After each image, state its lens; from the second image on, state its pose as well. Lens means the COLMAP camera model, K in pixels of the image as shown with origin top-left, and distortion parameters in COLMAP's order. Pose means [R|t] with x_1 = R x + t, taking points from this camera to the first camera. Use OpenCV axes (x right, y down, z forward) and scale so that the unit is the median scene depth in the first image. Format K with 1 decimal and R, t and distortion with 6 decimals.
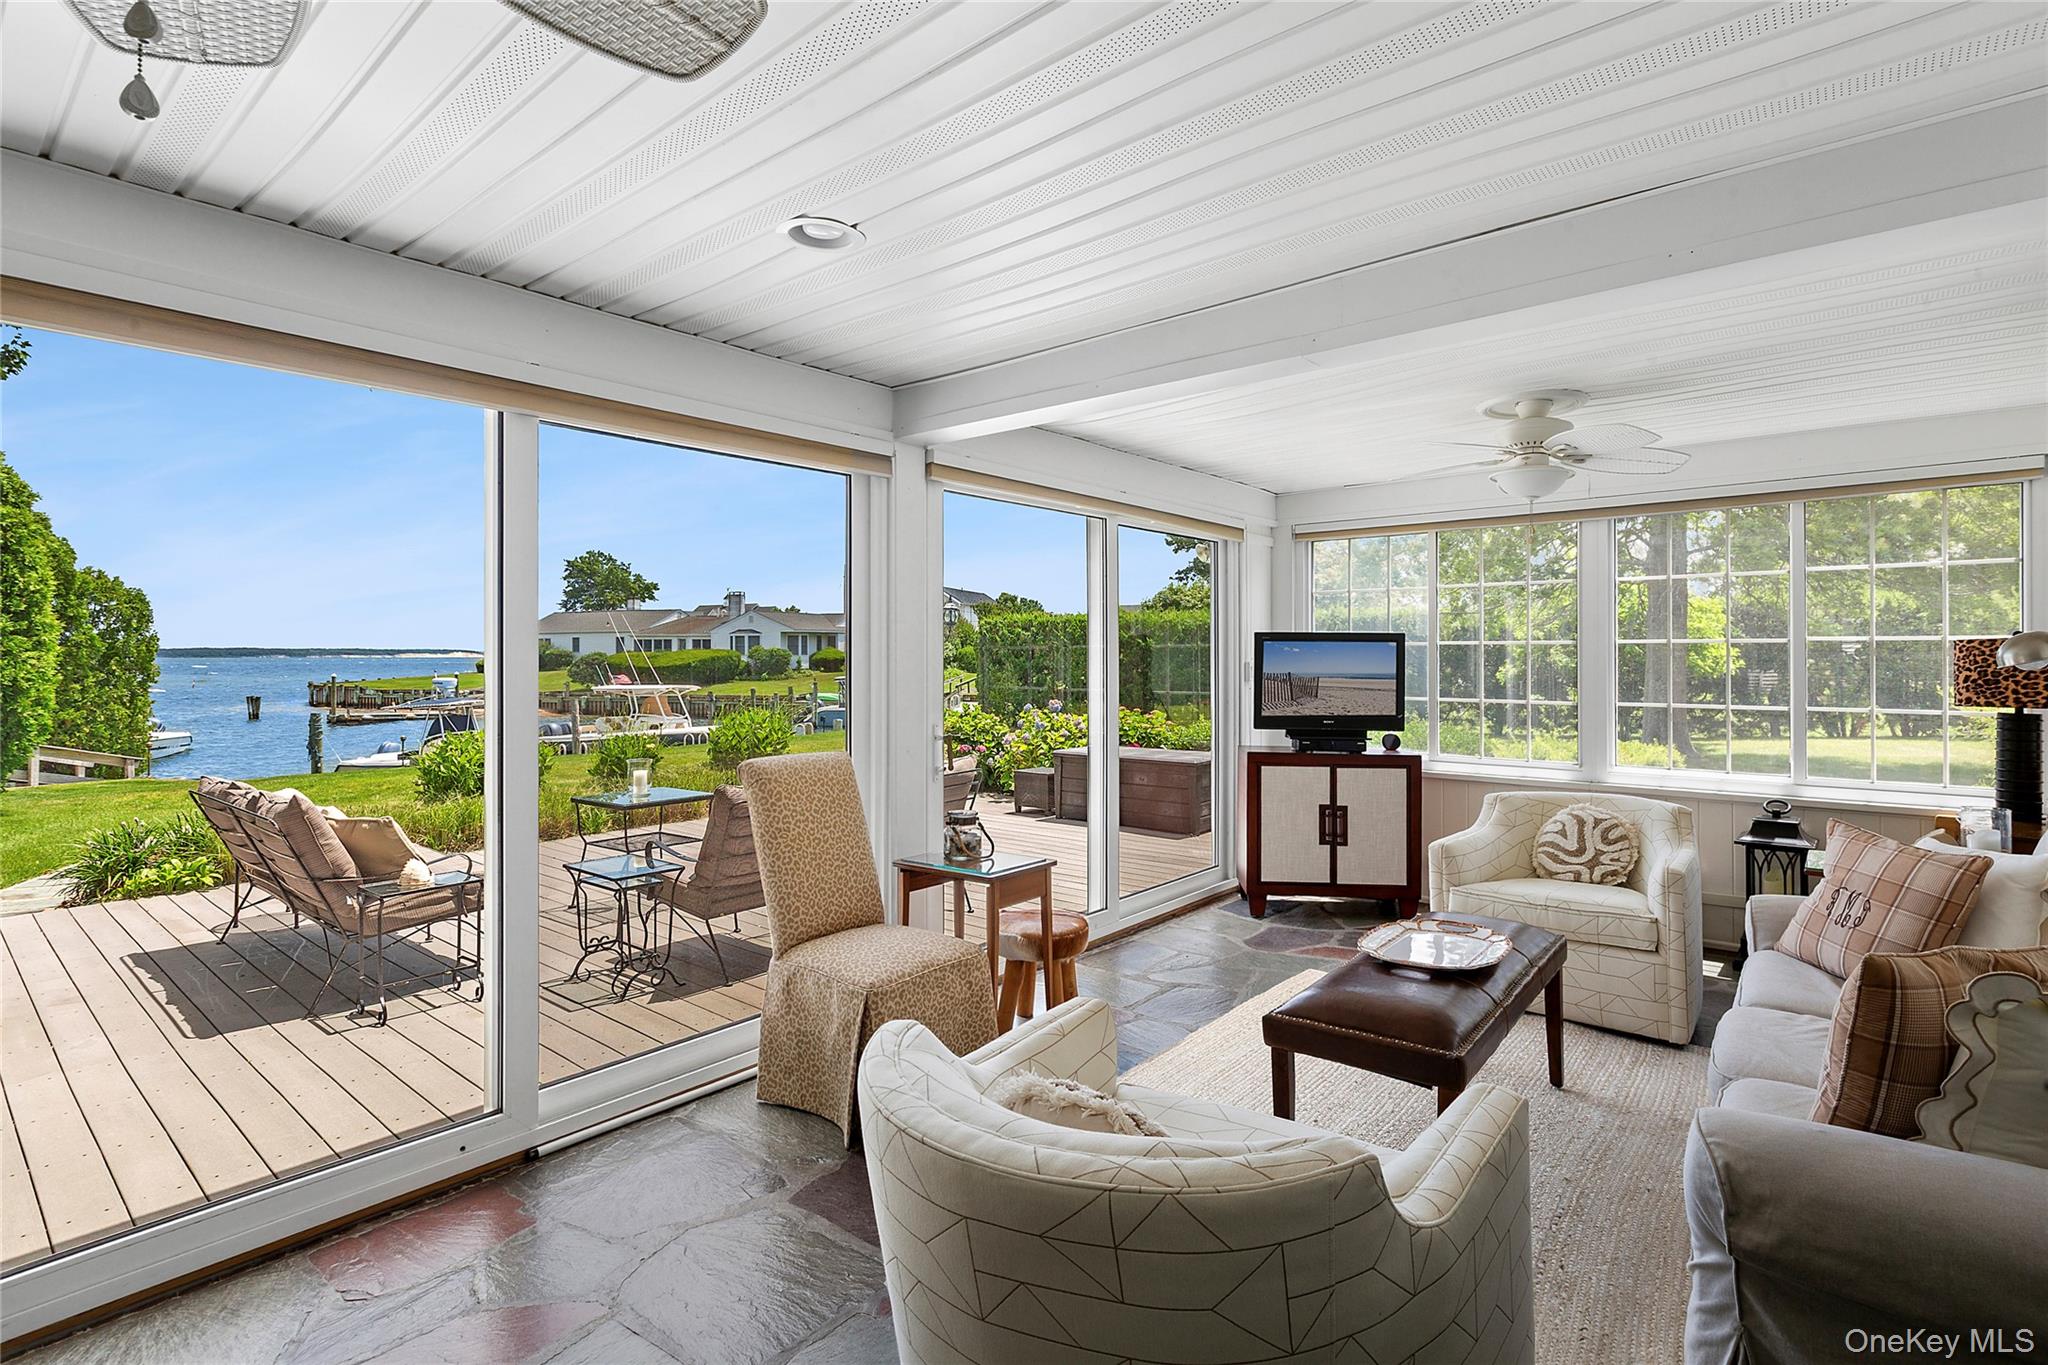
lens RADIAL K [[978.5, 0, 1021.6], [0, 978.5, 661.9], [0, 0, 1]] dist [-0.009728, 0.000562]
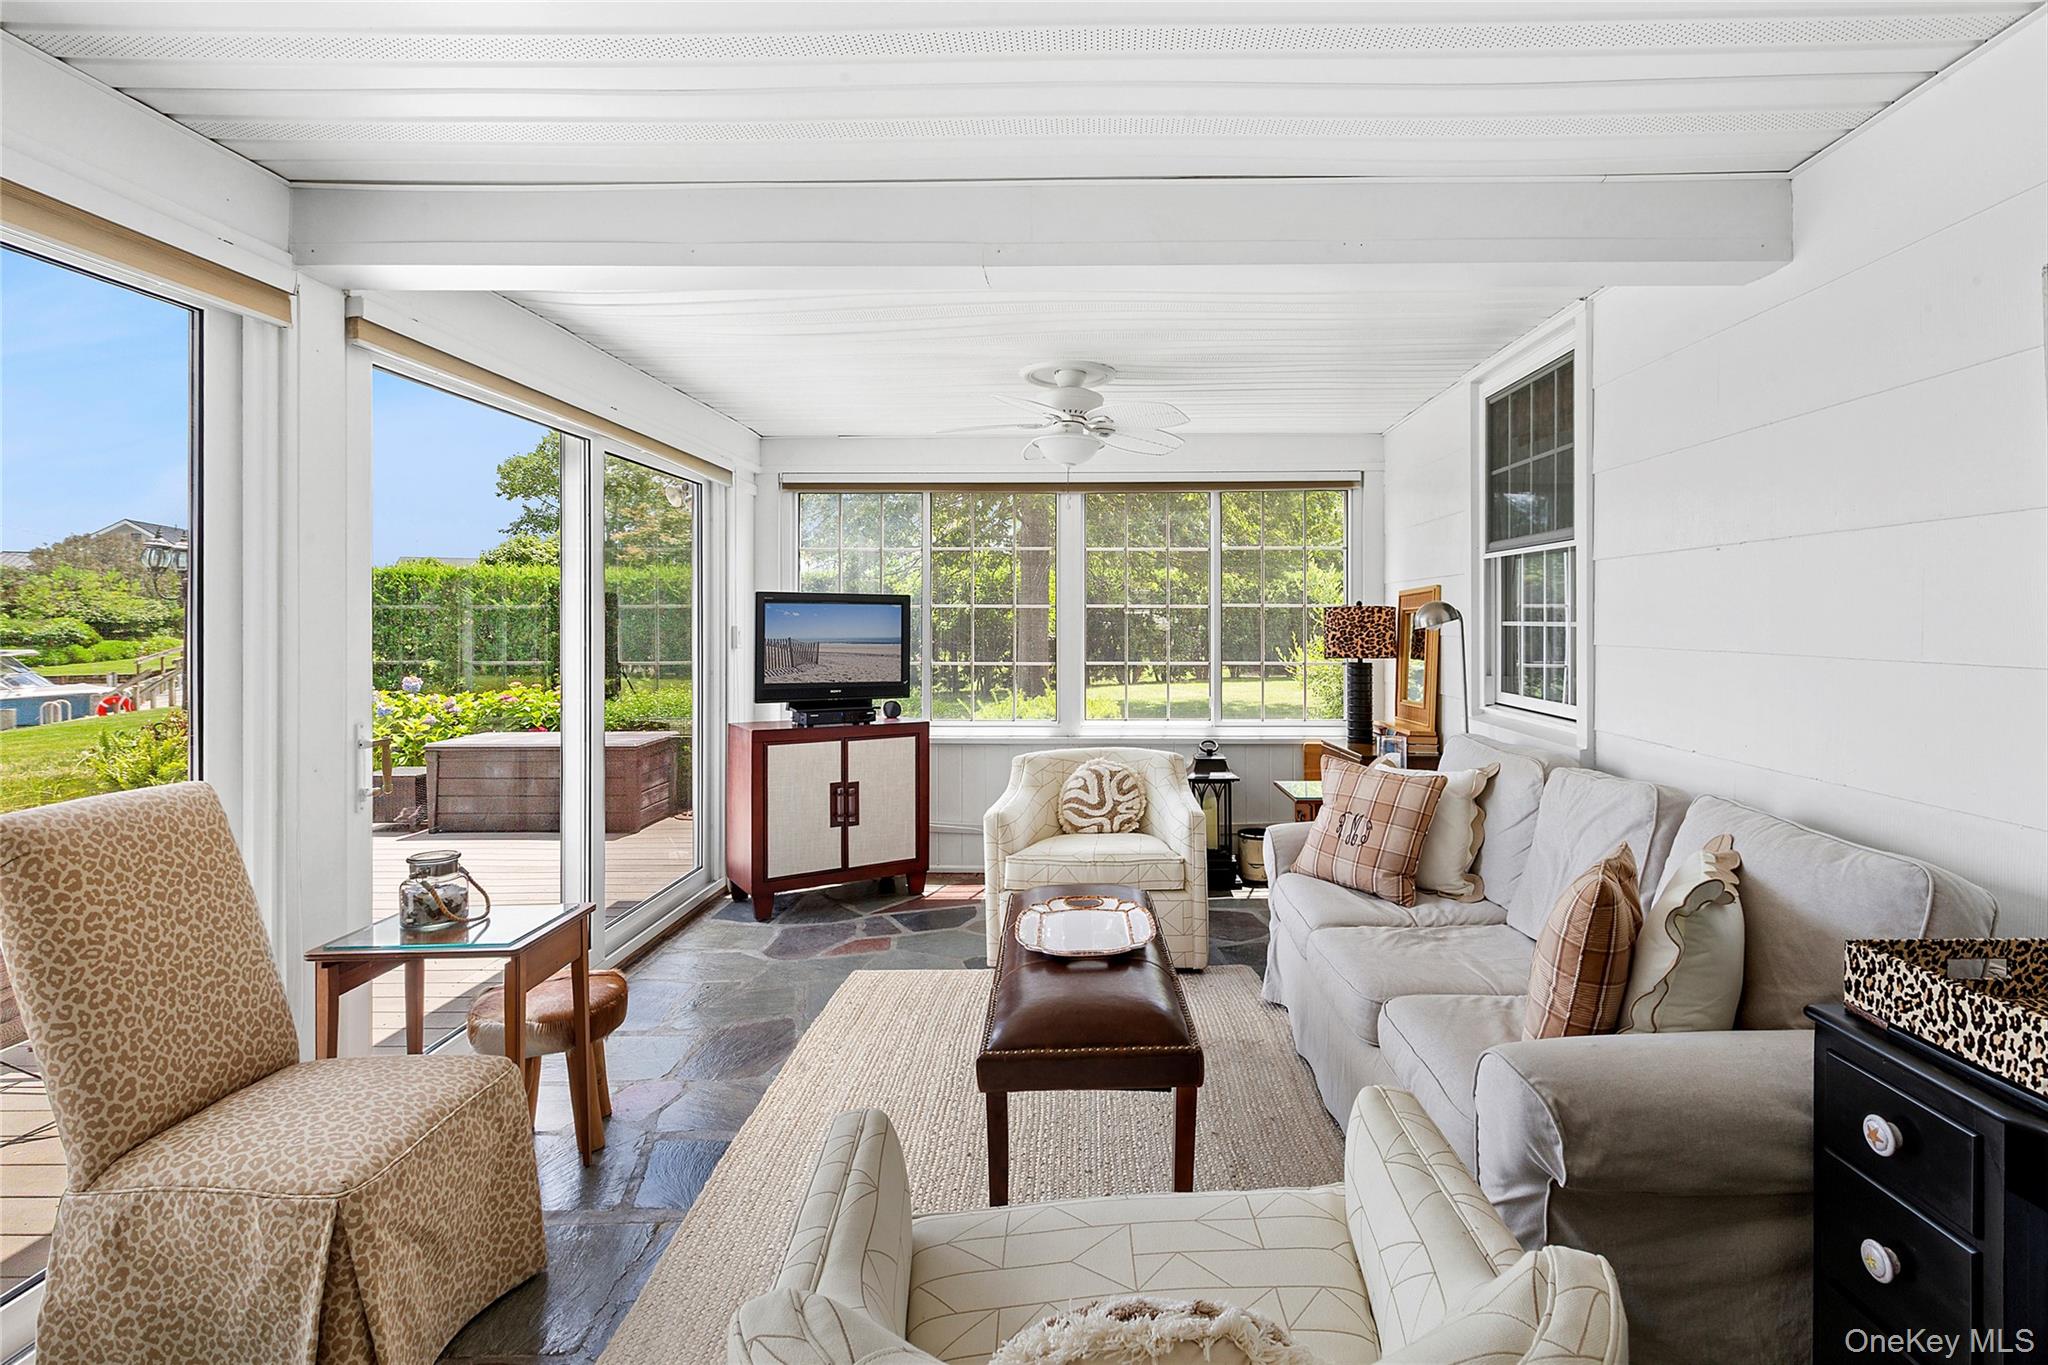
lens RADIAL K [[978.5, 0, 1033.0], [0, 978.5, 622.1], [0, 0, 1]] dist [-0.009728, 0.000562]
pose [[0.770093, -0.000354, 0.637931, -0.154620], [0.002665, 0.999993, -0.002662, -0.000327], [-0.637926, 0.003750, 0.770089, 0.220268]]
